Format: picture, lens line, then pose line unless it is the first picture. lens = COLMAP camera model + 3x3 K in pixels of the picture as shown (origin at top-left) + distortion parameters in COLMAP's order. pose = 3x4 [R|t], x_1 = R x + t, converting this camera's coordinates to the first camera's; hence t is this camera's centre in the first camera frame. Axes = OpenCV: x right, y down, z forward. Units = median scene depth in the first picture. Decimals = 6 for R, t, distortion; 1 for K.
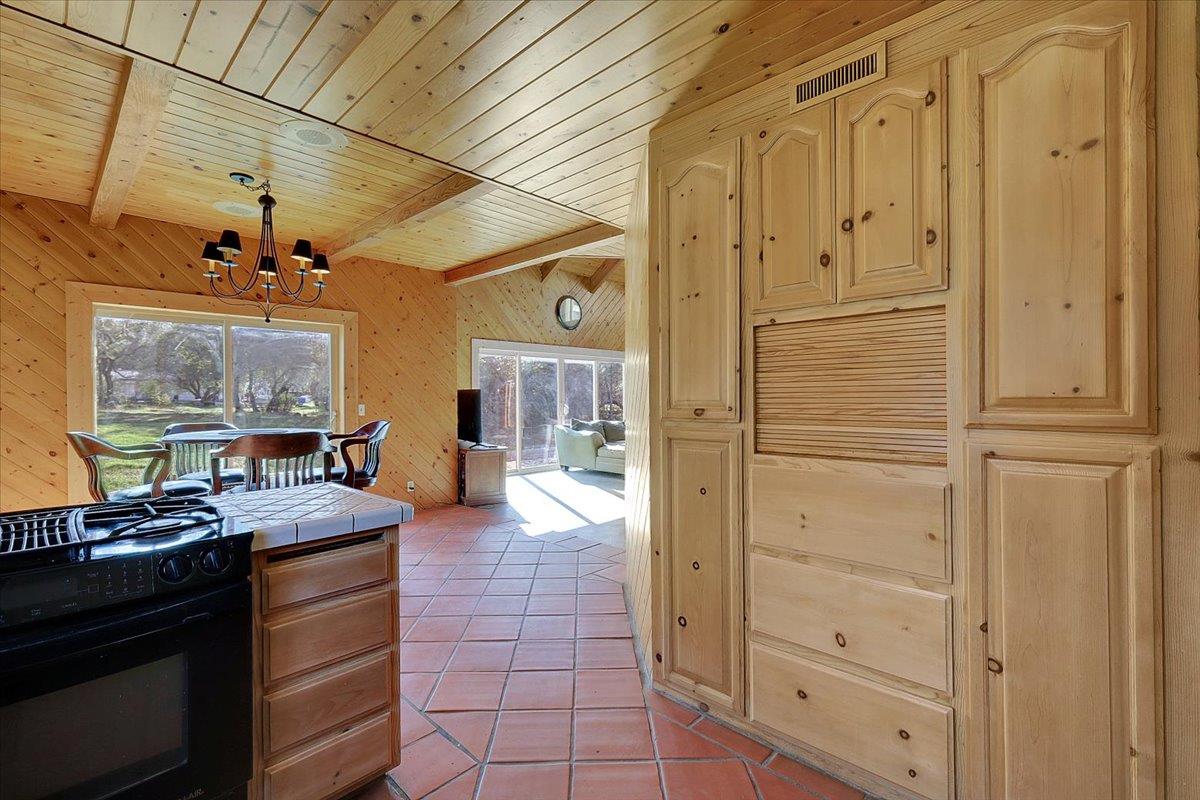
lens RADIAL K [[519.3, 0, 601.2], [0, 519.3, 395.3], [0, 0, 1]] dist [0.003204, -0.000257]
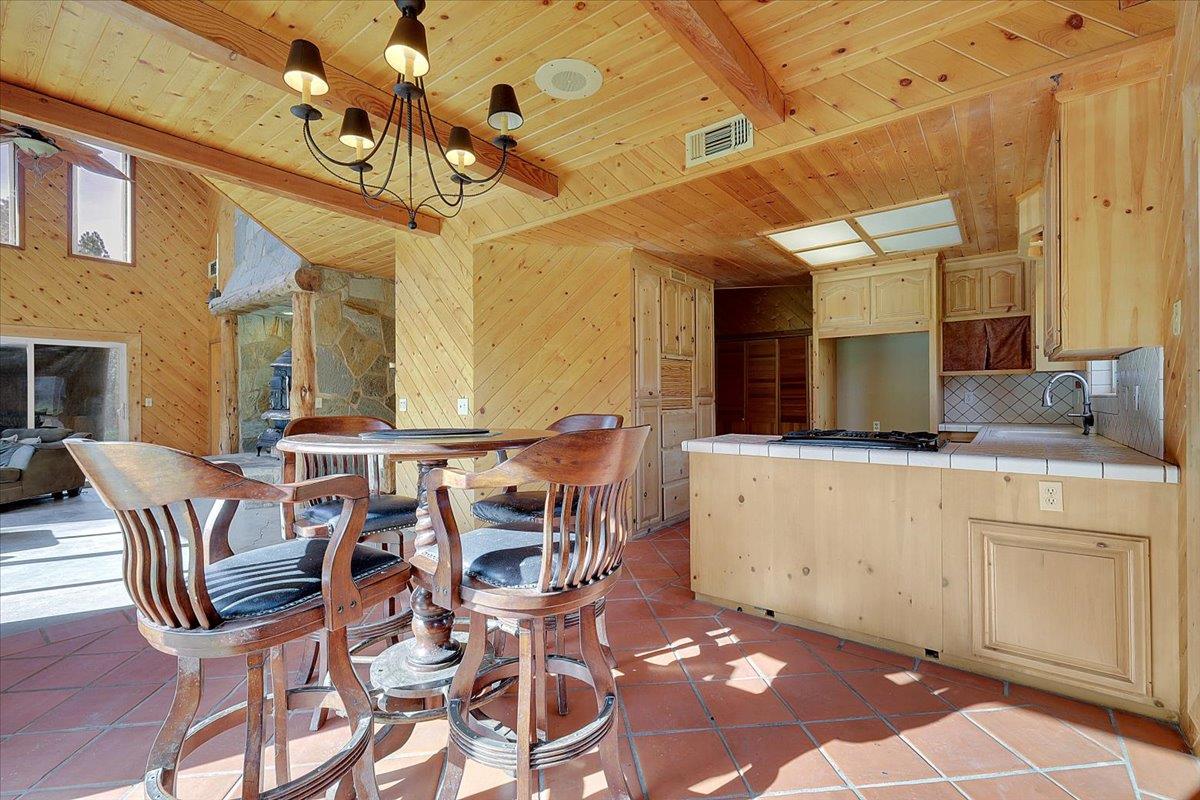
lens RADIAL K [[519.3, 0, 601.2], [0, 519.3, 395.3], [0, 0, 1]] dist [0.003204, -0.000257]
pose [[-0.098067, 0.011797, 0.995110, -2.095443], [0.006041, 0.999918, -0.011259, 0.068432], [-0.995161, 0.004907, -0.098130, 1.526599]]
